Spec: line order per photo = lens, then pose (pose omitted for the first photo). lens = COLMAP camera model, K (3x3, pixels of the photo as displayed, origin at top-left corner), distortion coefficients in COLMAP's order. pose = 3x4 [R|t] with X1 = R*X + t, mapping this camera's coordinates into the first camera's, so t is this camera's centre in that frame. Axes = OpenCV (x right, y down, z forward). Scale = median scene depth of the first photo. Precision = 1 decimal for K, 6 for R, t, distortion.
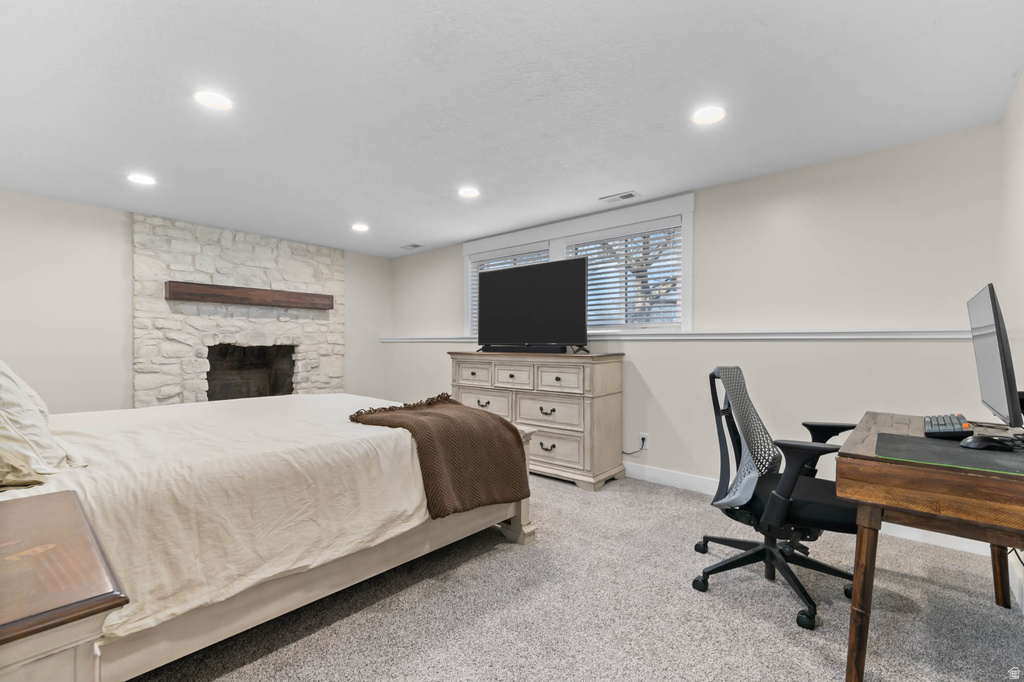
lens RADIAL K [[452.6, 0, 517.0], [0, 452.6, 344.6], [0, 0, 1]] dist [-0.001940, 0.000250]
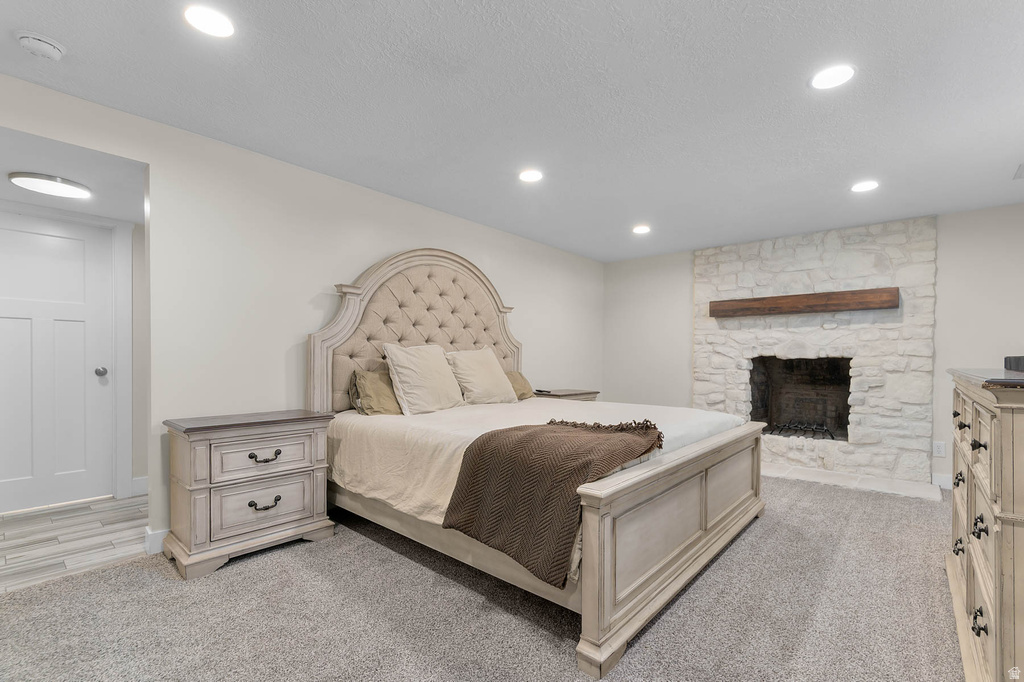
lens RADIAL K [[452.6, 0, 517.5], [0, 452.6, 348.8], [0, 0, 1]] dist [-0.001940, 0.000250]
pose [[-0.011078, -0.017148, -0.999792, 0.345424], [0.003645, 0.999846, -0.017189, -0.002821], [0.999932, -0.003835, -0.011014, 0.469867]]
